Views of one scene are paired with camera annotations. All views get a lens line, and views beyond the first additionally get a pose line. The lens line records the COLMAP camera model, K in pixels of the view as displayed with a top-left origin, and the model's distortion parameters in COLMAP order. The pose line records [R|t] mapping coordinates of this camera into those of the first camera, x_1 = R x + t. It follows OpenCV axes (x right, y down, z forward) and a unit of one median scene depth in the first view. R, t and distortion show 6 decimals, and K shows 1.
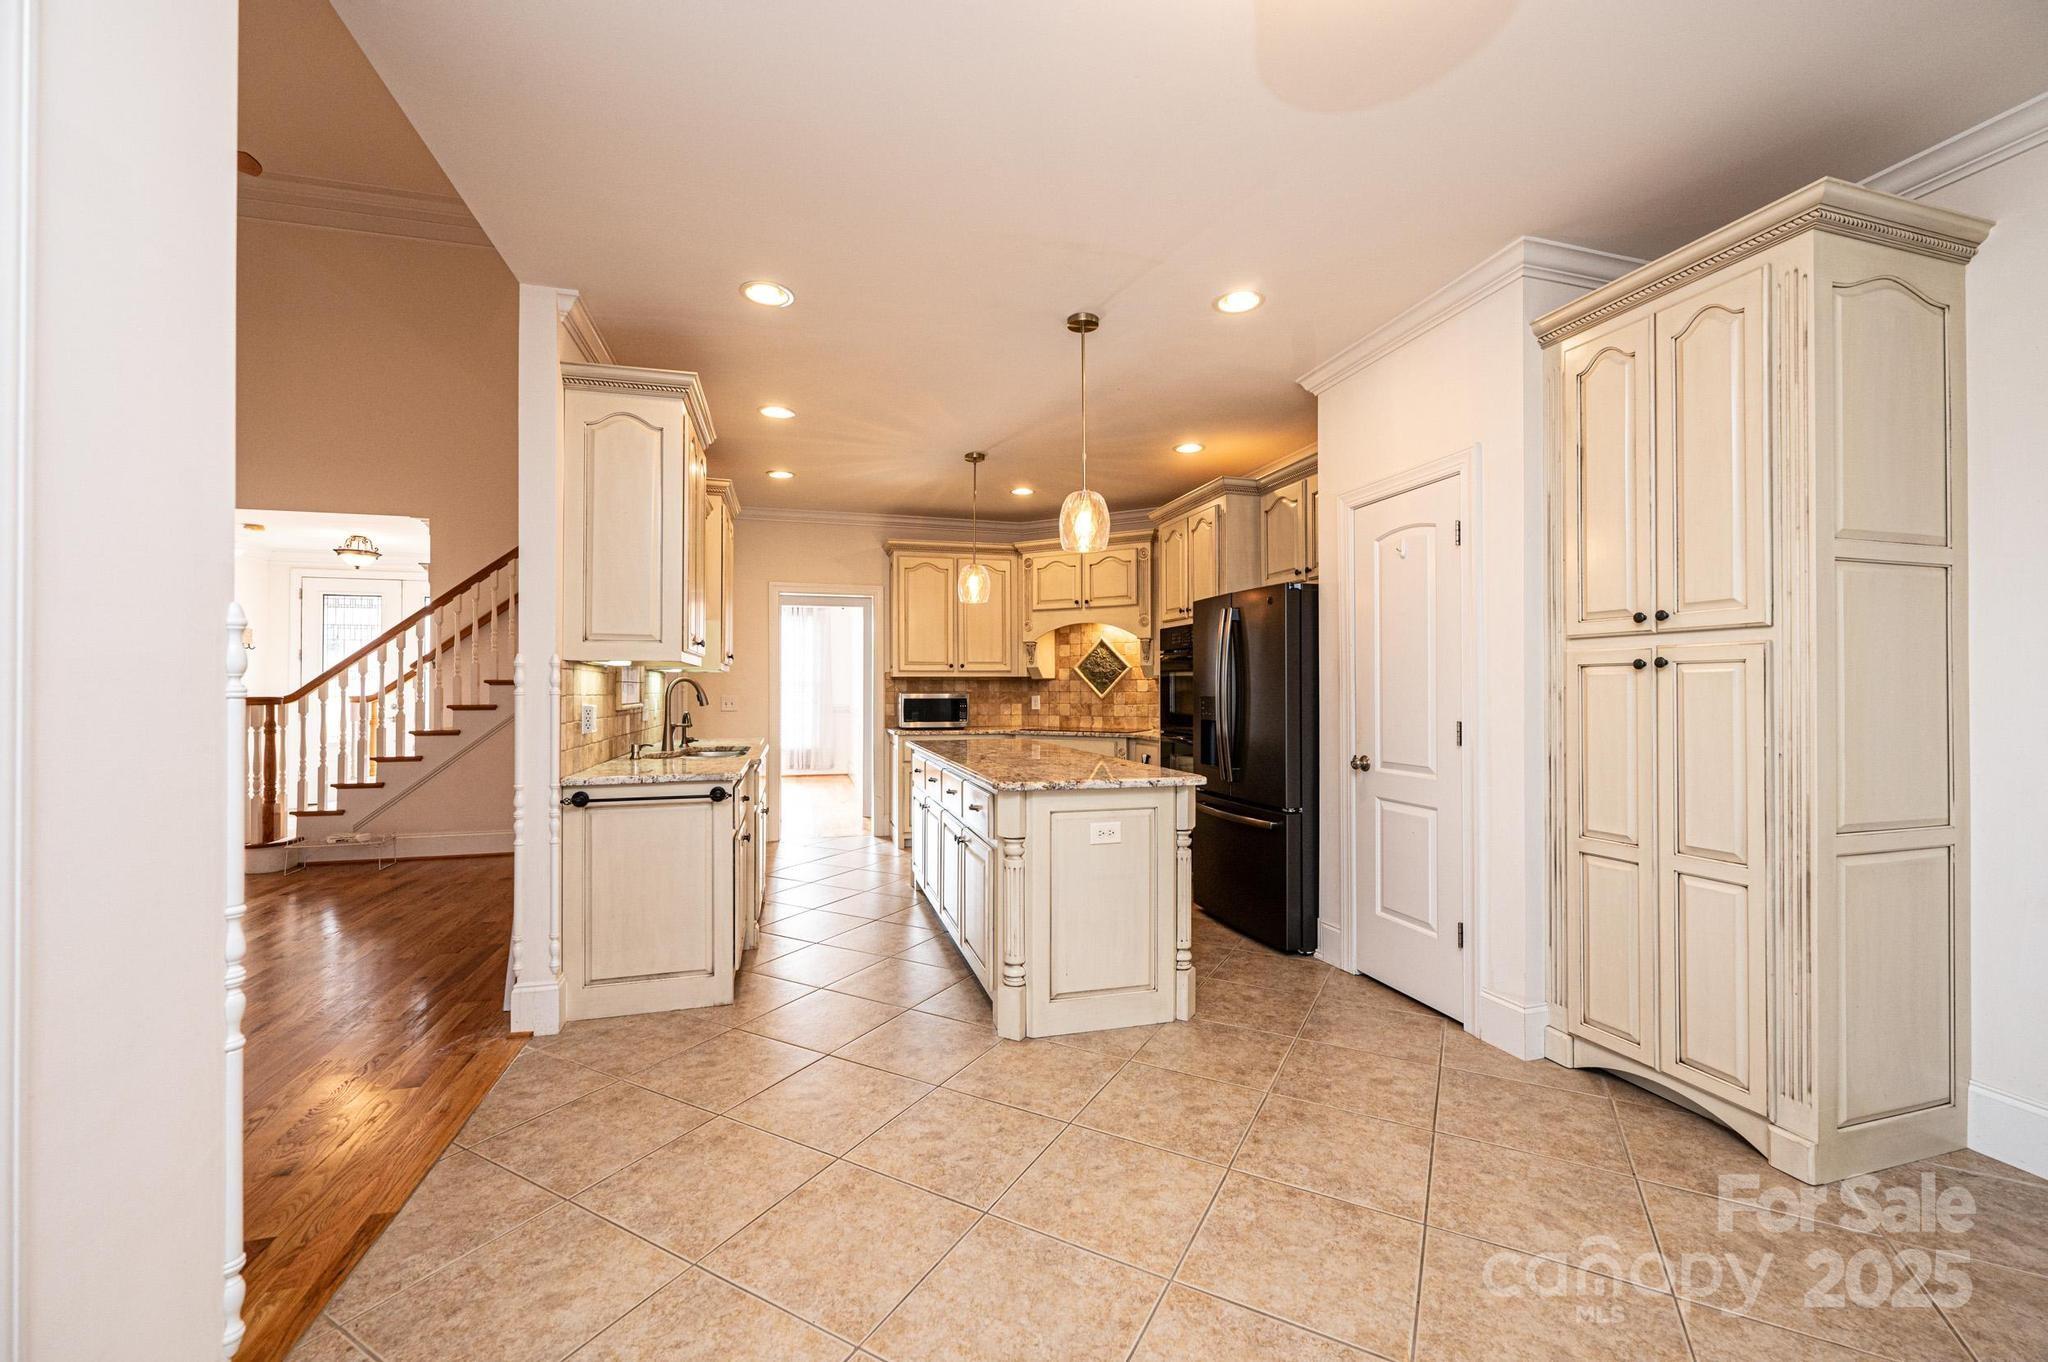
lens RADIAL K [[812.4, 0, 1022.0], [0, 812.4, 680.2], [0, 0, 1]] dist [-0.002044, 0.000416]
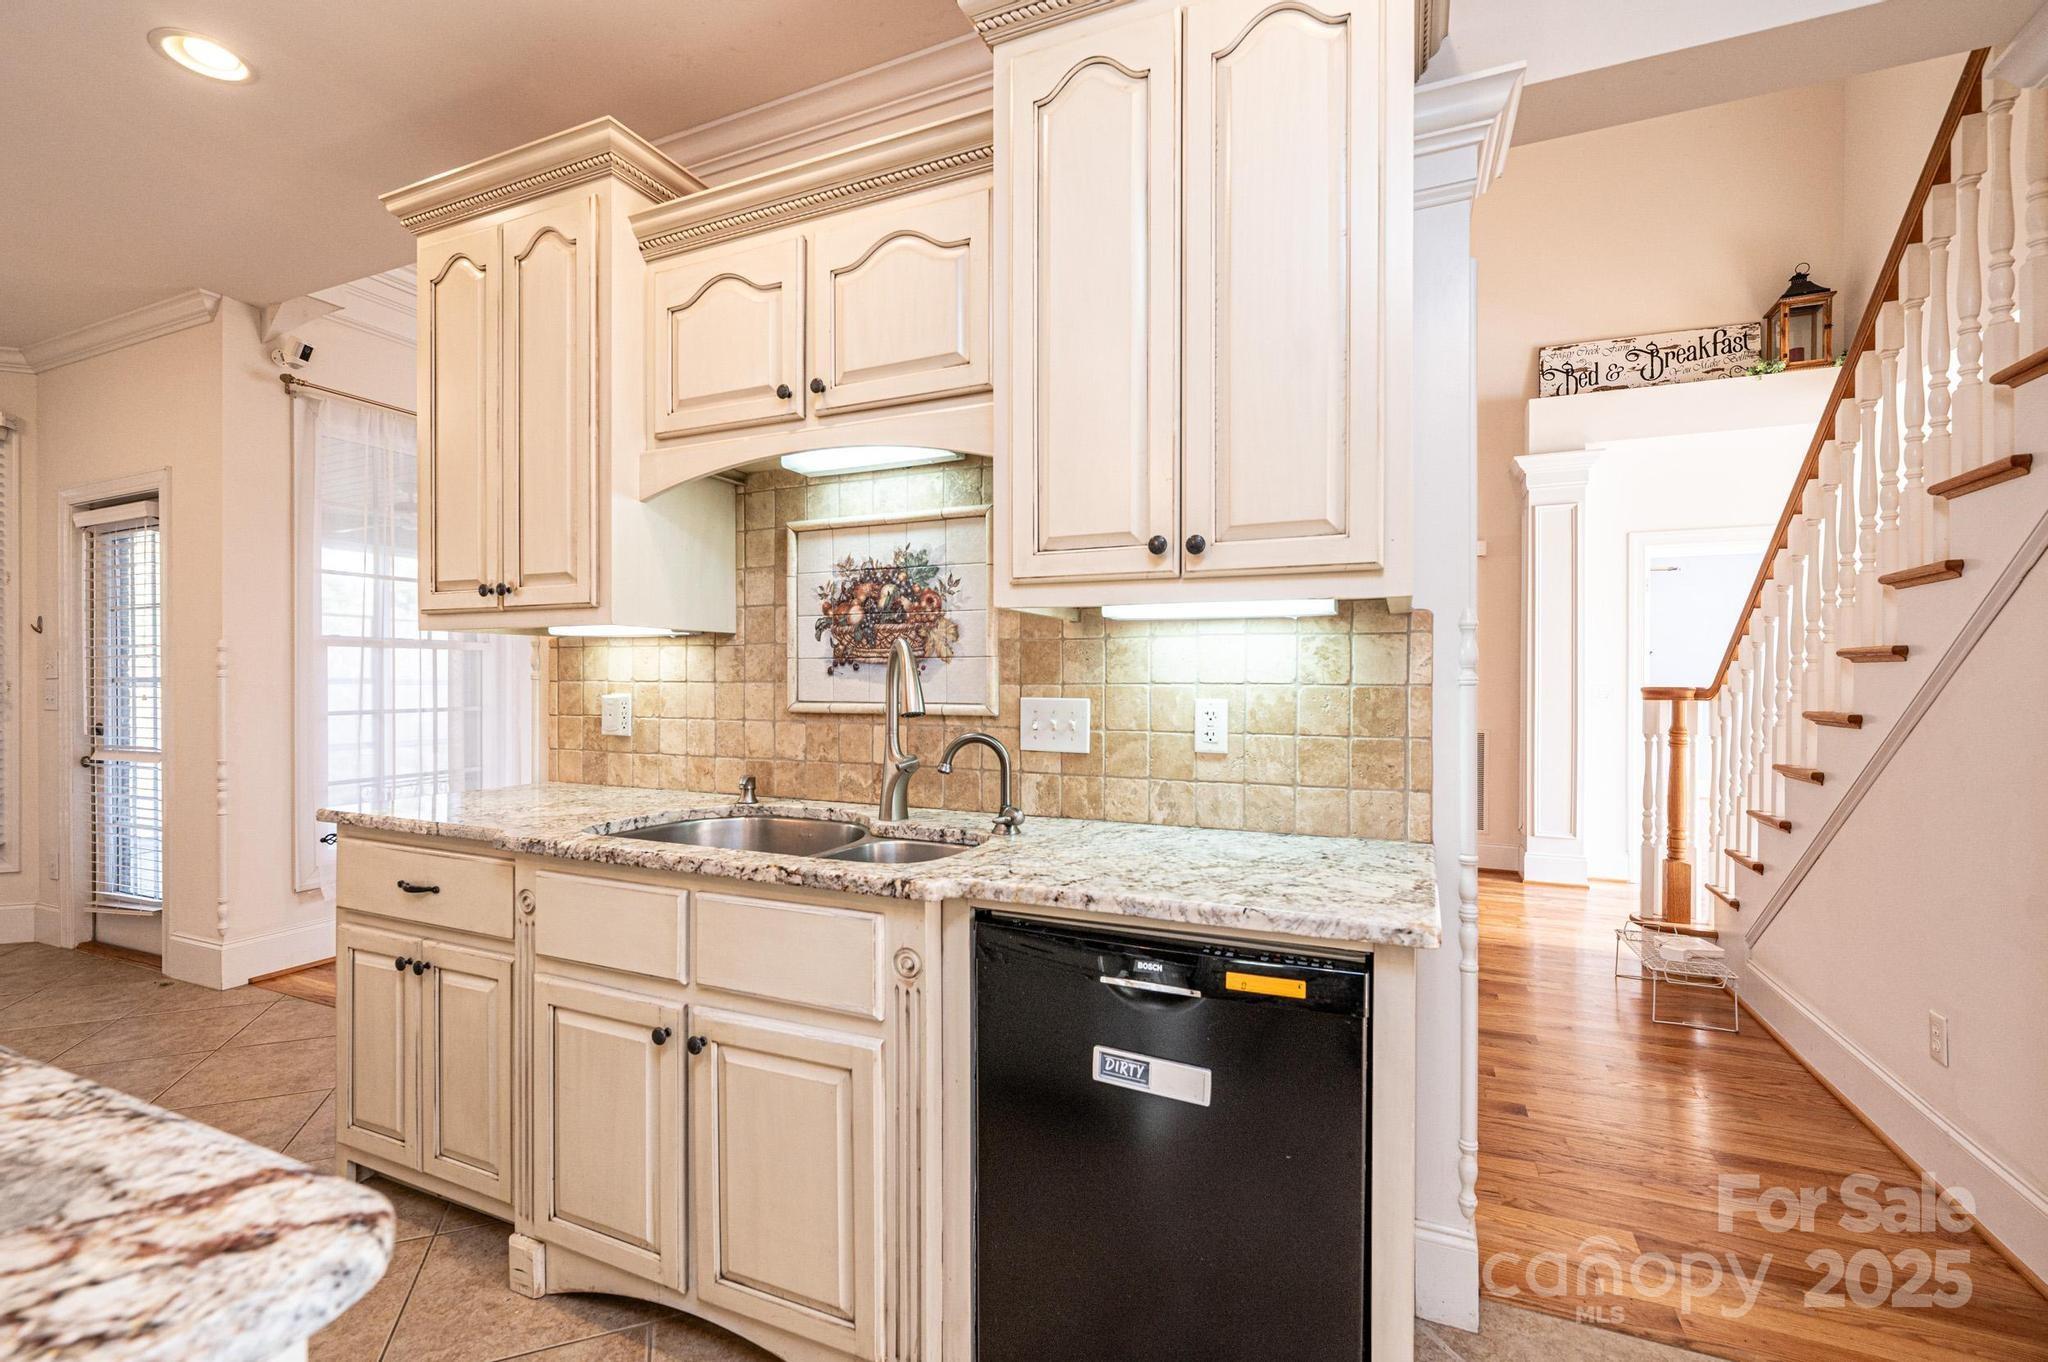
lens RADIAL K [[871.5, 0, 1024.4], [0, 871.5, 679.6], [0, 0, 1]] dist [-0.001121, 0.000412]
pose [[-0.635929, 0.002172, -0.771745, -0.126786], [0.008526, 0.999955, -0.004211, 0.016713], [0.771701, -0.009257, -0.635919, 1.272206]]
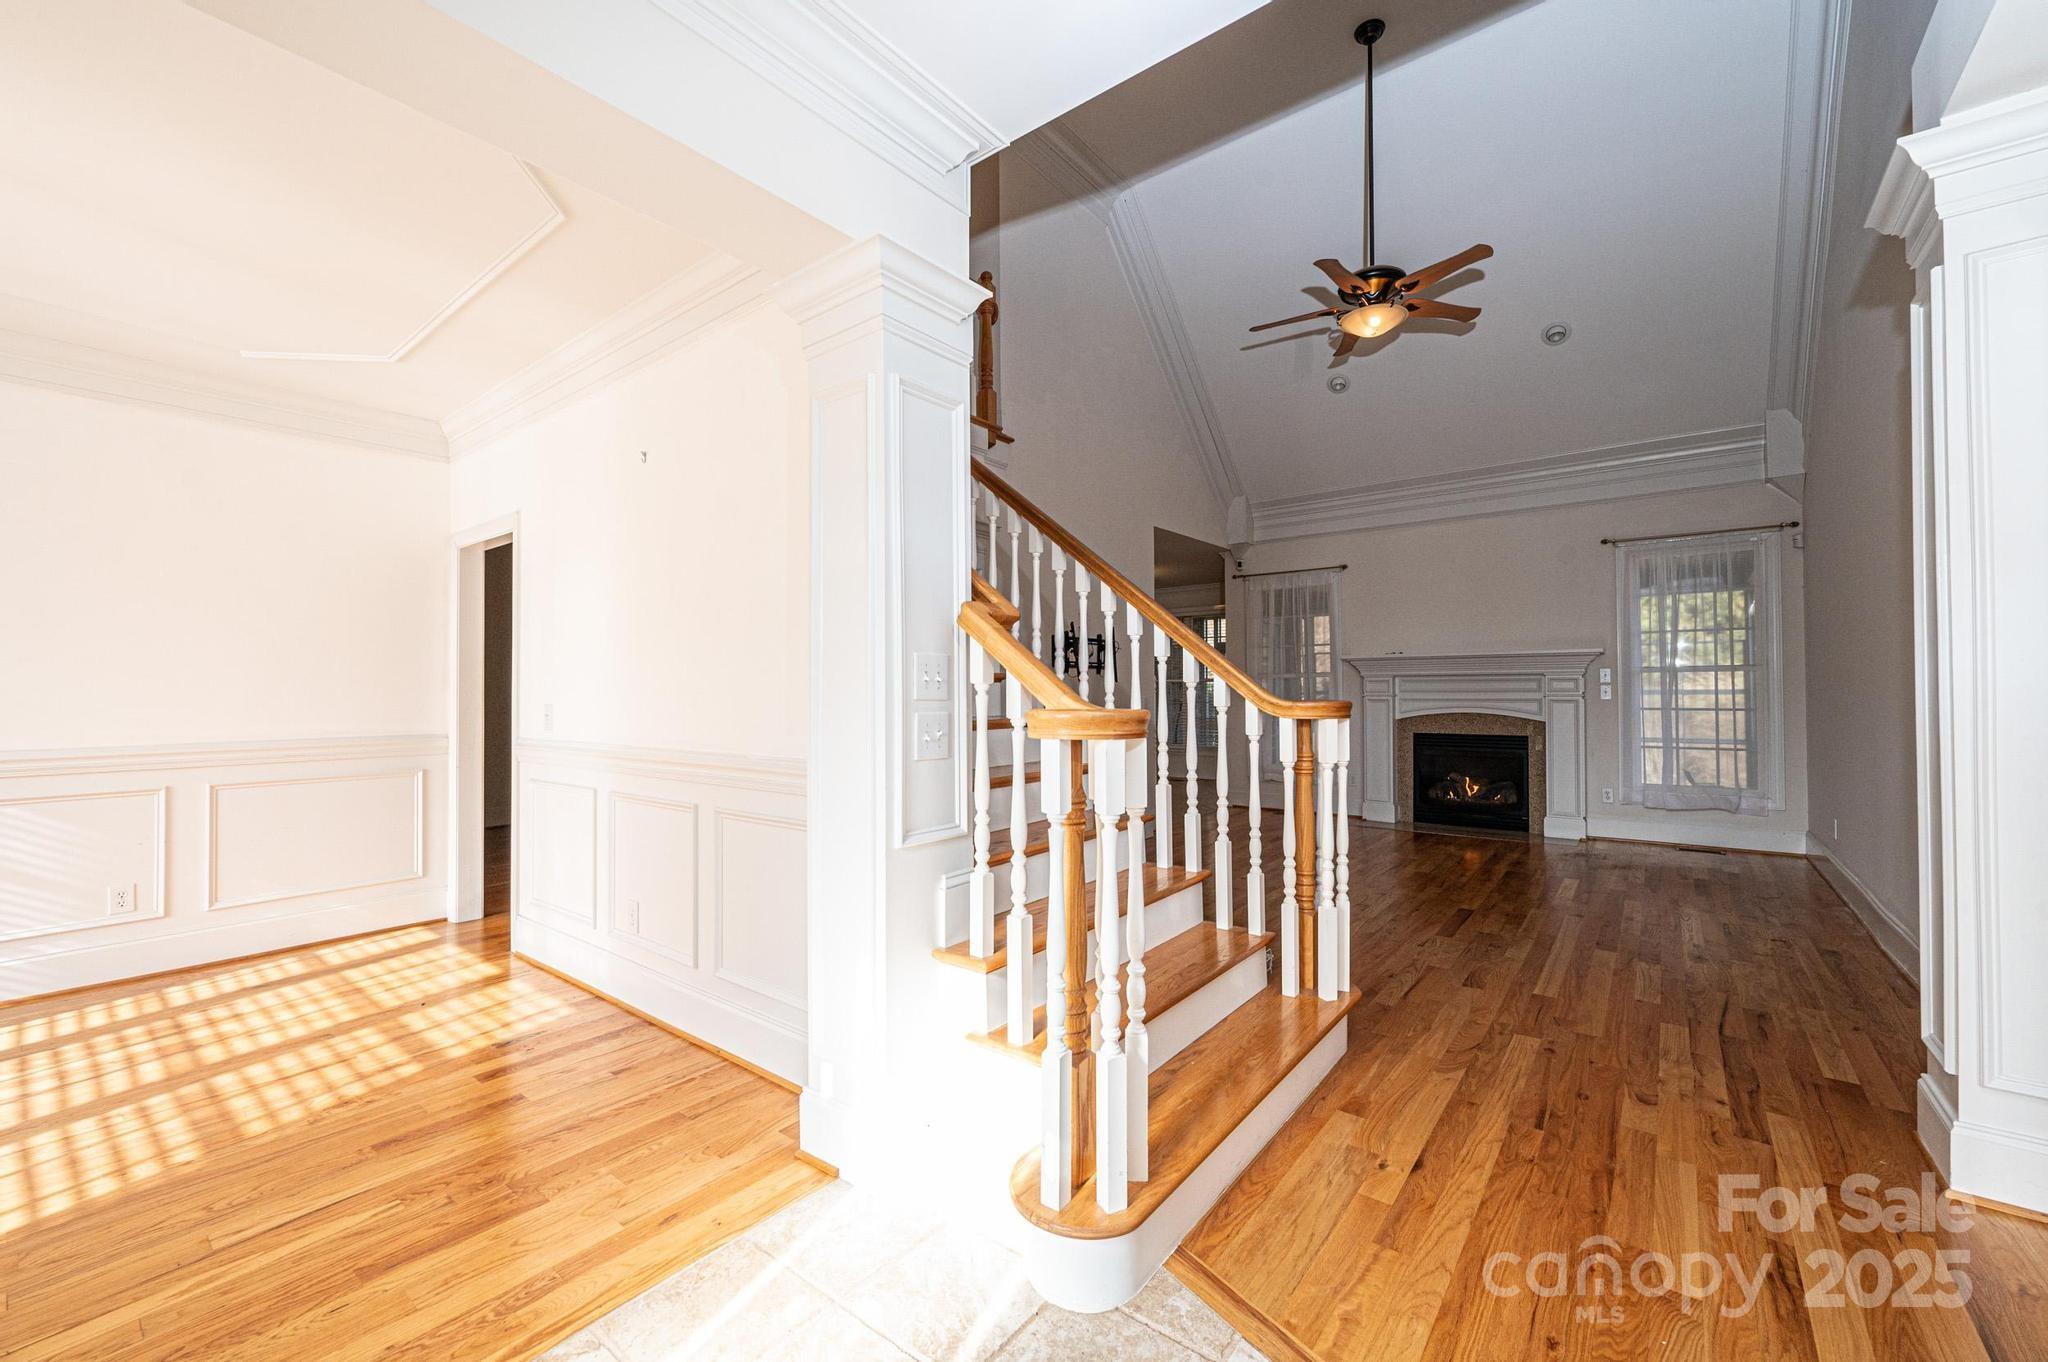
lens RADIAL K [[812.4, 0, 1009.4], [0, 812.4, 684.8], [0, 0, 1]] dist [-0.002044, 0.000416]
pose [[-0.577009, 0.011332, 0.816659, -1.516717], [-0.004406, 0.999846, -0.016987, 0.024447], [-0.816726, -0.013400, -0.576870, 1.773463]]
